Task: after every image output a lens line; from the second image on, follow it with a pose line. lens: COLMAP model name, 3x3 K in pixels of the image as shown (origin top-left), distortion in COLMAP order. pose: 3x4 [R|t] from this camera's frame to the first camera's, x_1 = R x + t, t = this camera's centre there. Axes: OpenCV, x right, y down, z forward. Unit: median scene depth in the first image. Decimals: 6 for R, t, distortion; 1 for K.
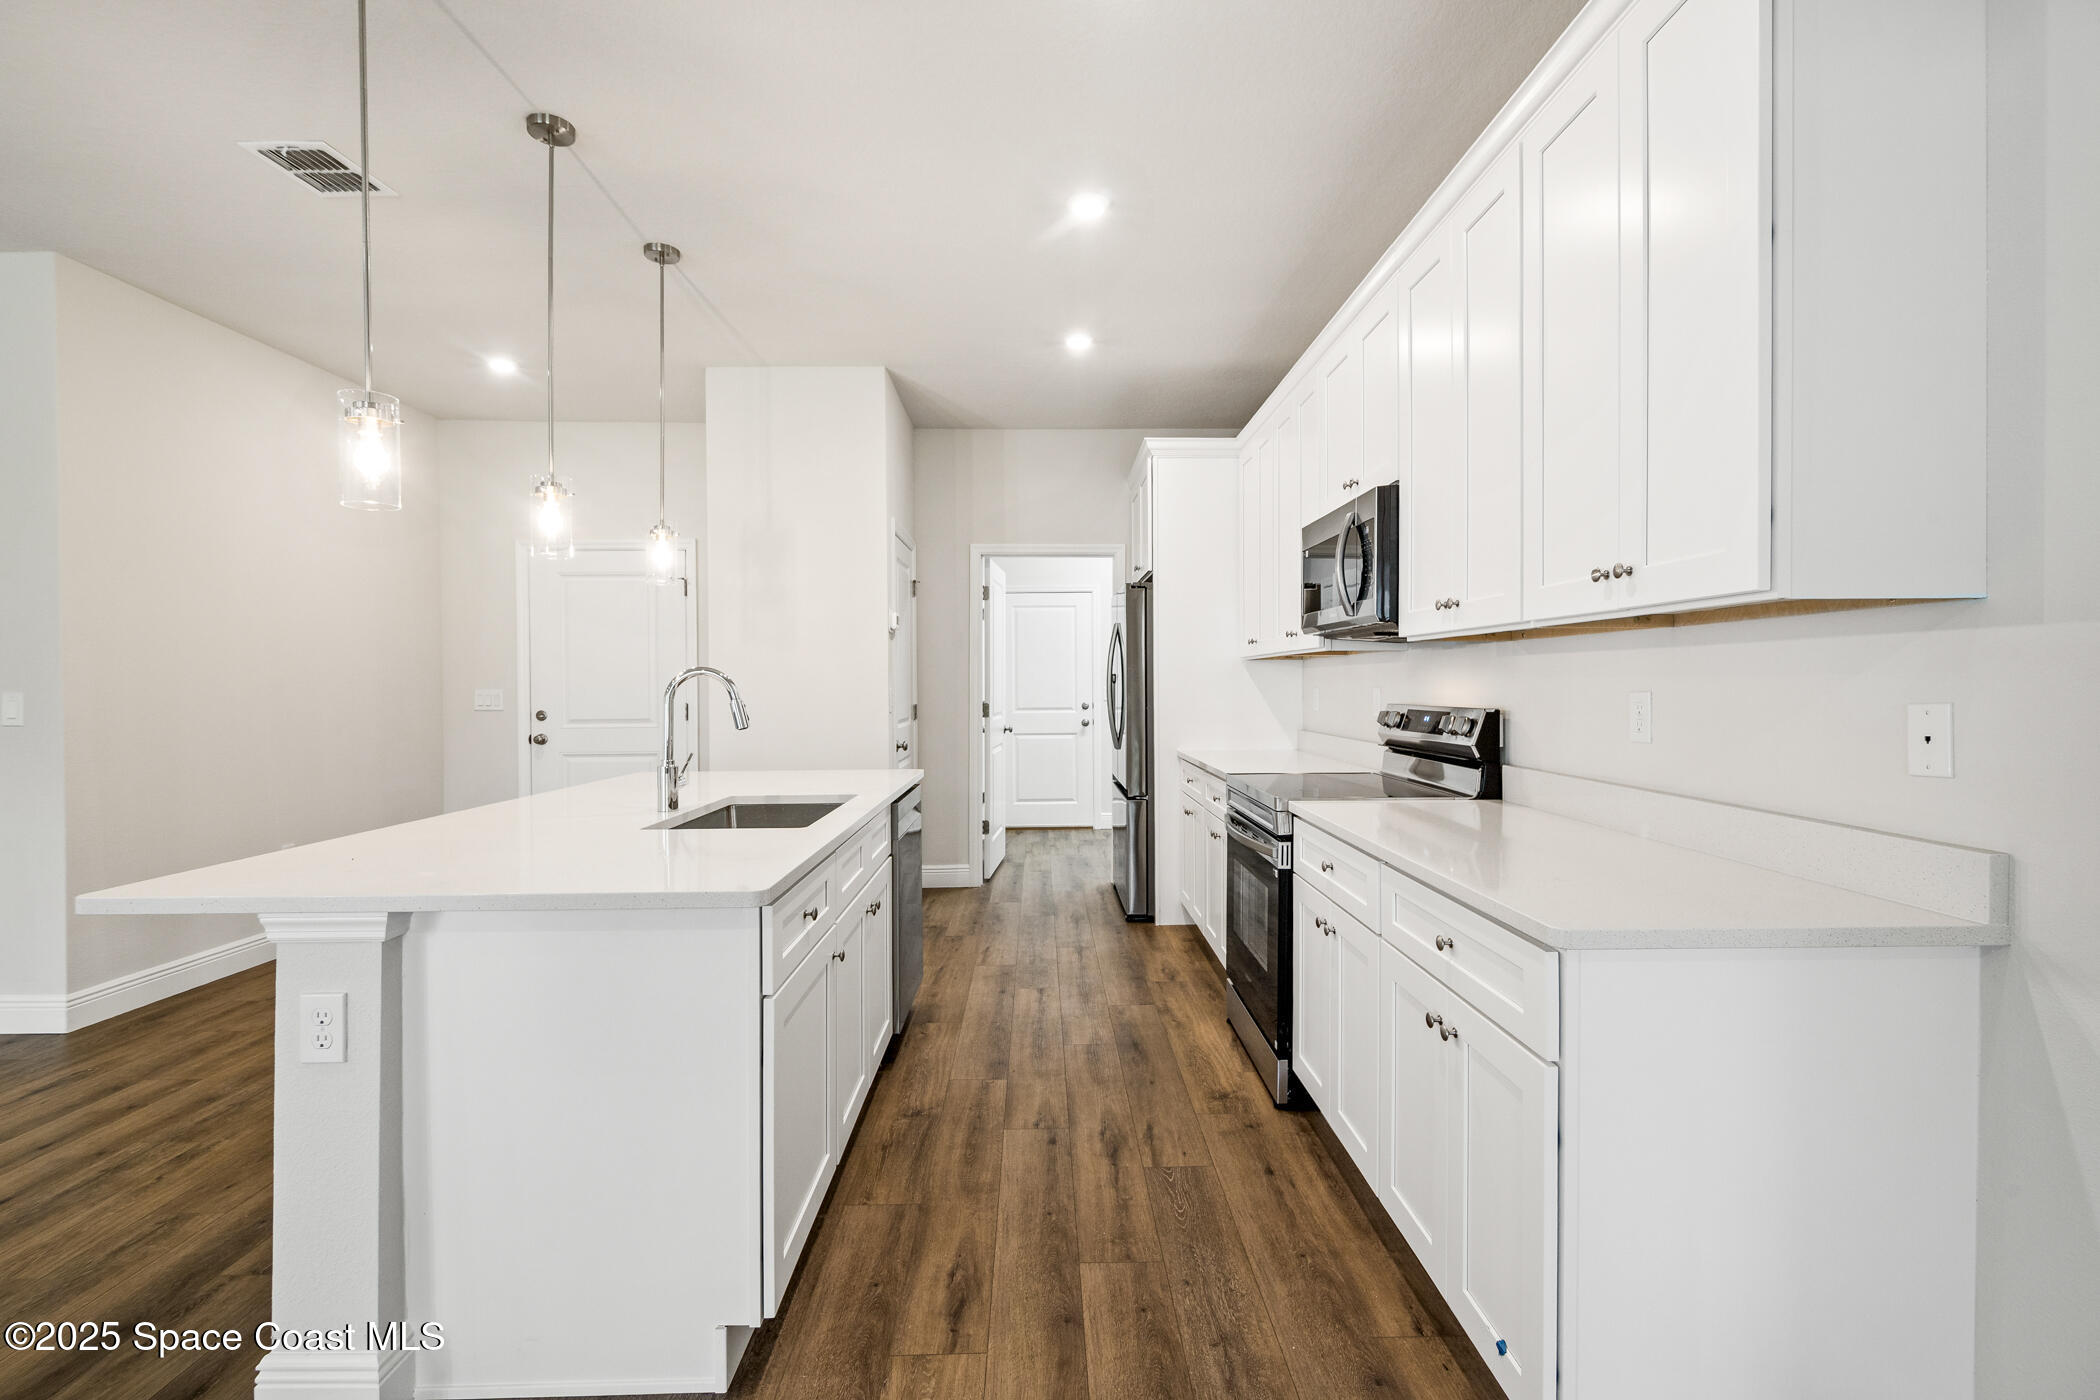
lens RADIAL K [[946.7, 0, 1075.9], [0, 946.7, 704.8], [0, 0, 1]] dist [-0.011071, -0.000365]
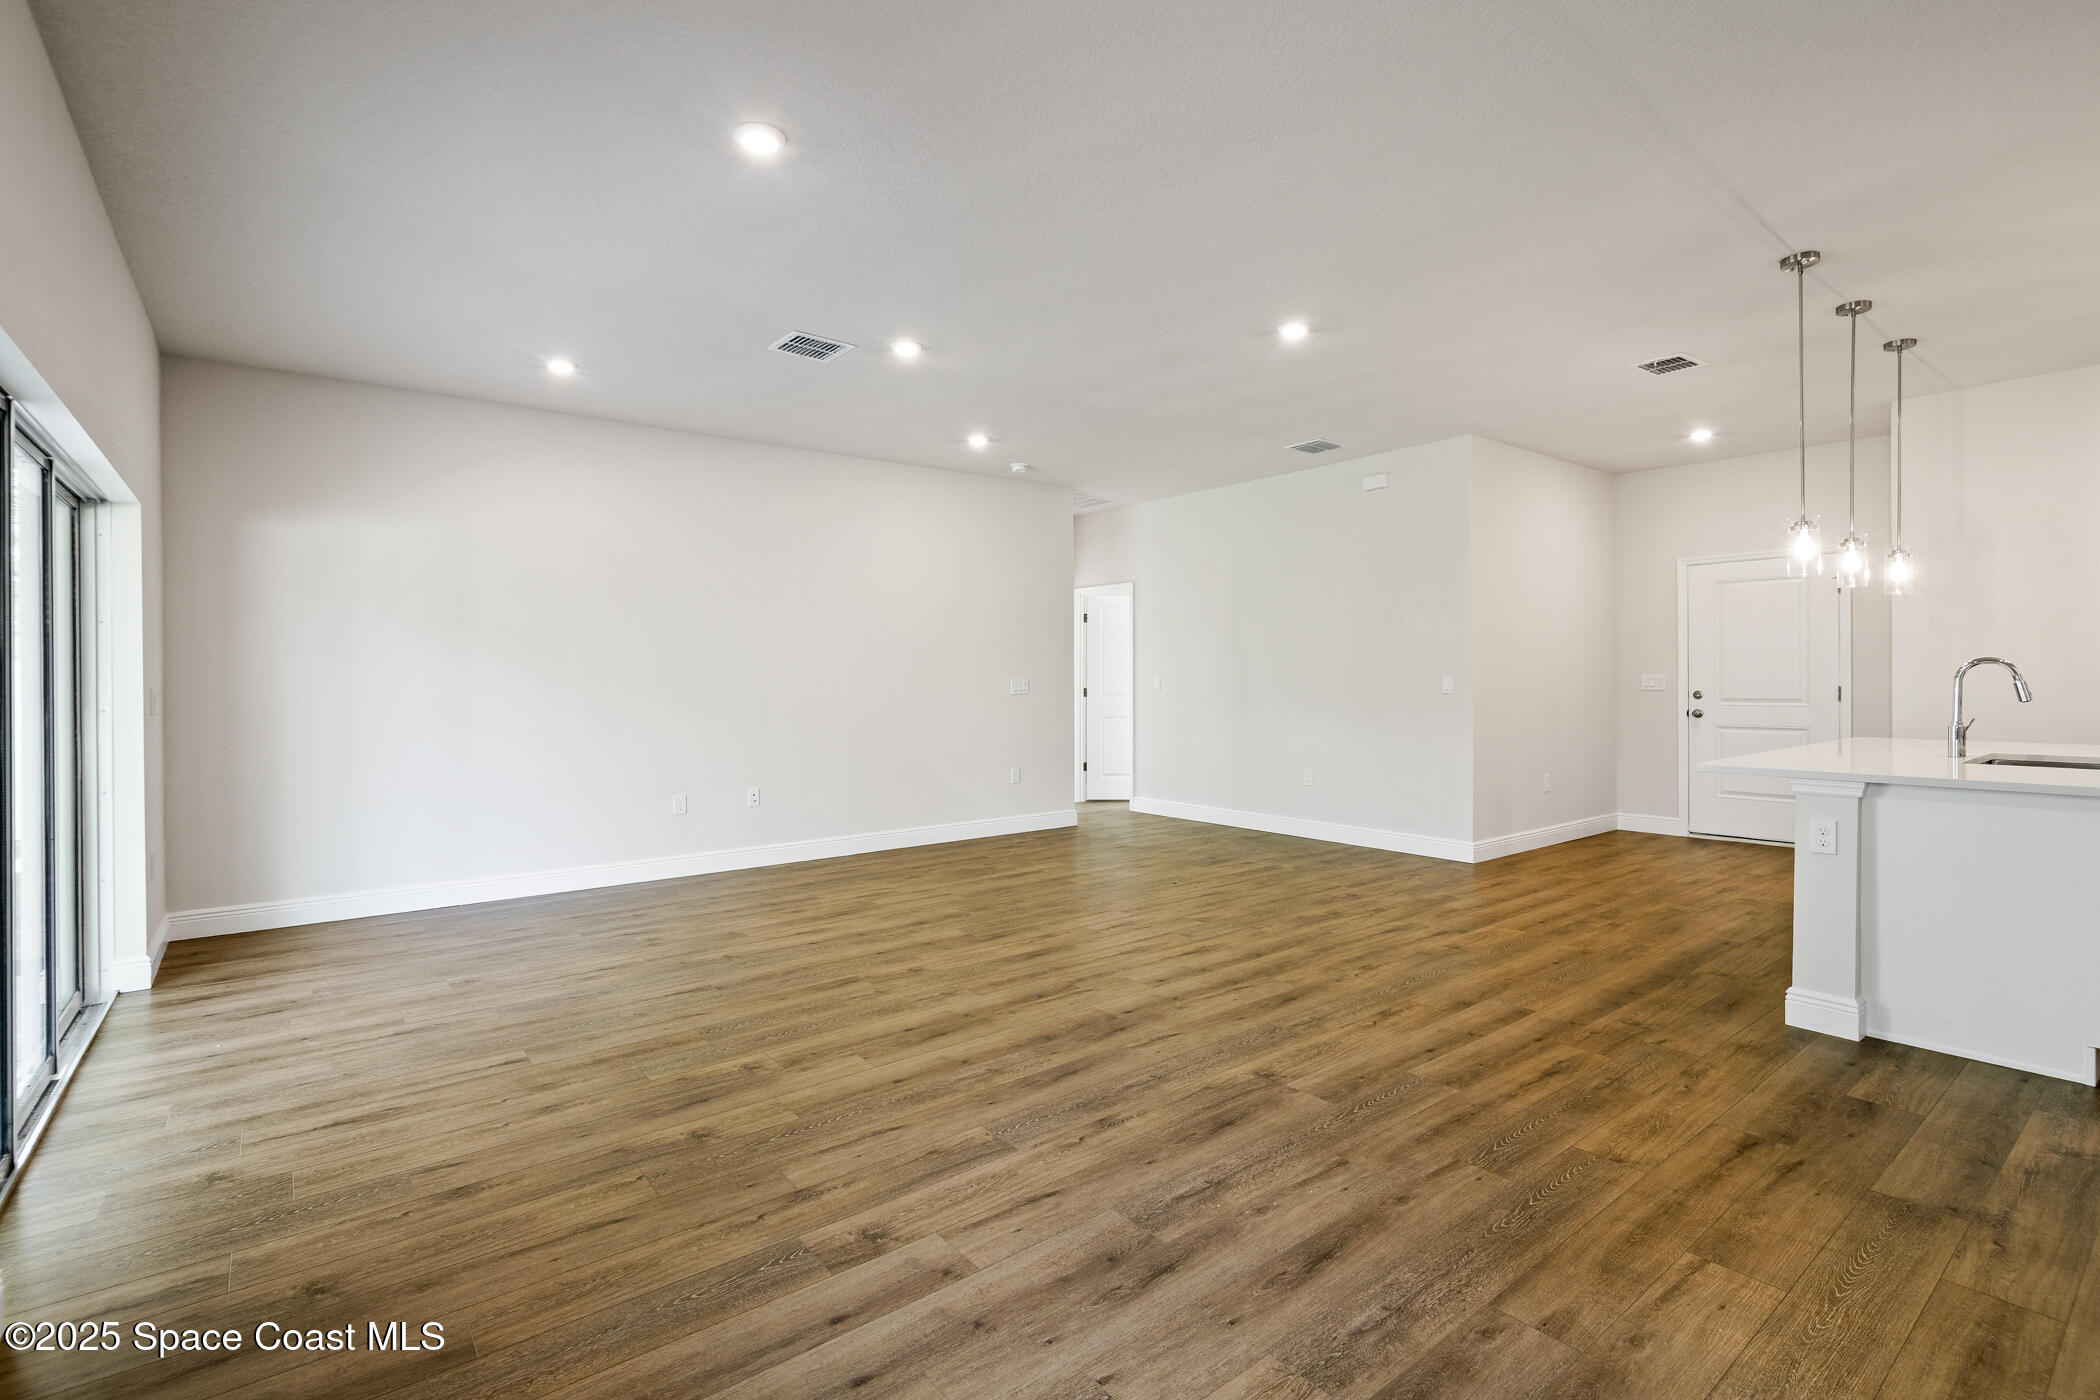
lens RADIAL K [[973.0, 0, 1056.7], [0, 973.0, 683.7], [0, 0, 1]] dist [-0.000520, -0.000205]
pose [[0.588836, 0.008806, -0.808205, -0.037269], [-0.014695, 0.999892, 0.000188, 0.017646], [0.808119, 0.011766, 0.588901, -0.941489]]
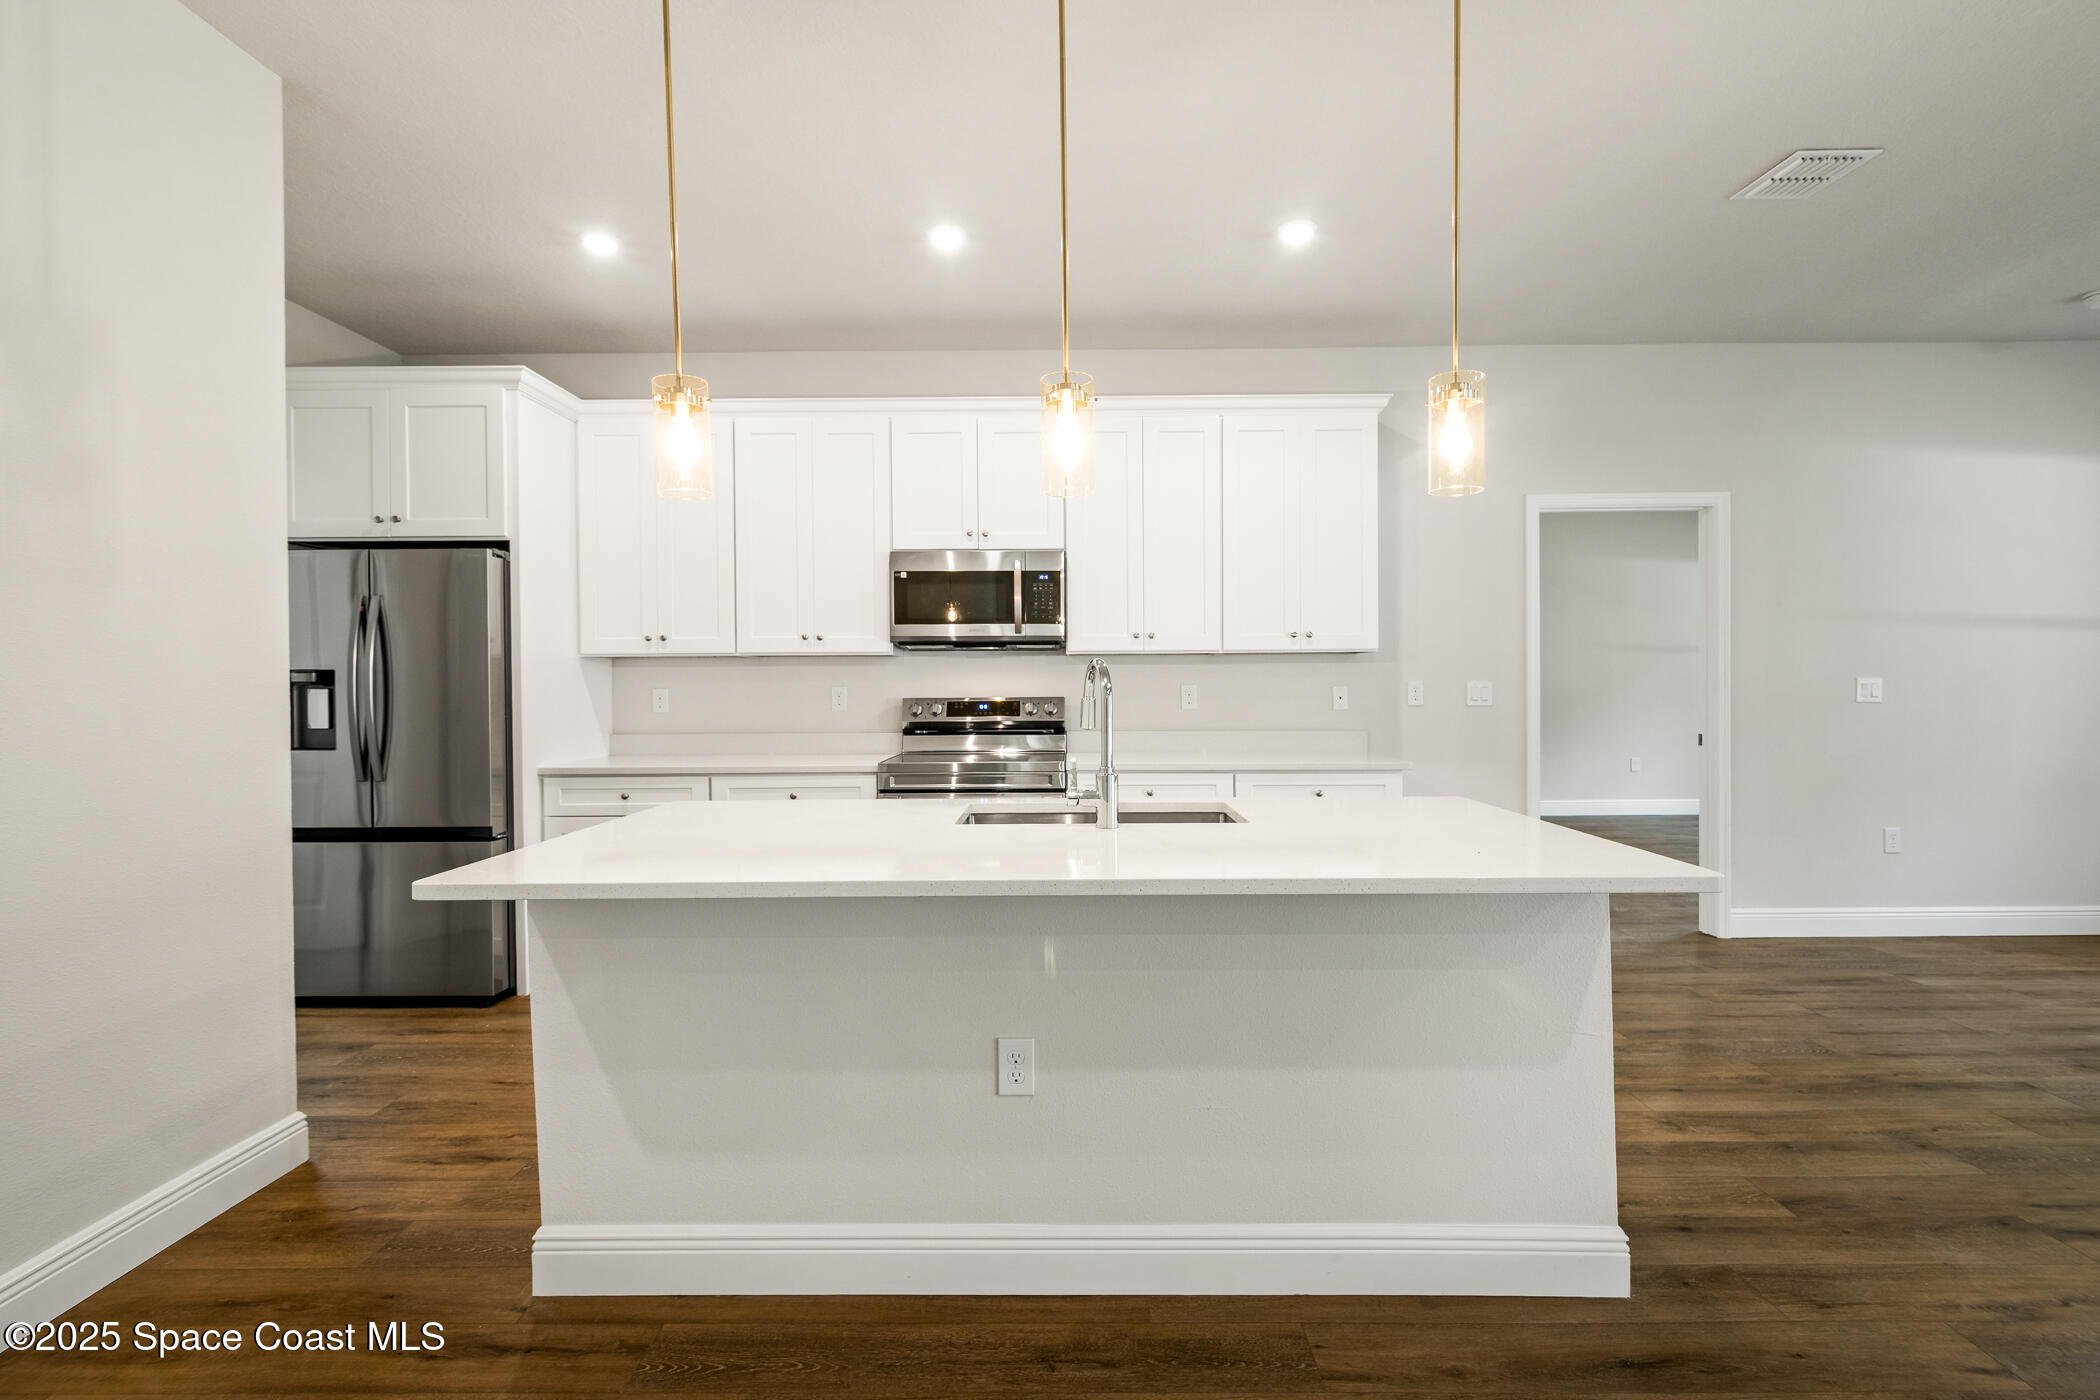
lens RADIAL K [[973.0, 0, 1056.7], [0, 973.0, 683.7], [0, 0, 1]] dist [-0.000520, -0.000205]
pose [[0.046704, -0.000810, 0.998908, -1.220922], [0.027101, 0.999633, -0.000456, -0.018086], [-0.998541, 0.027092, 0.046709, 0.929579]]
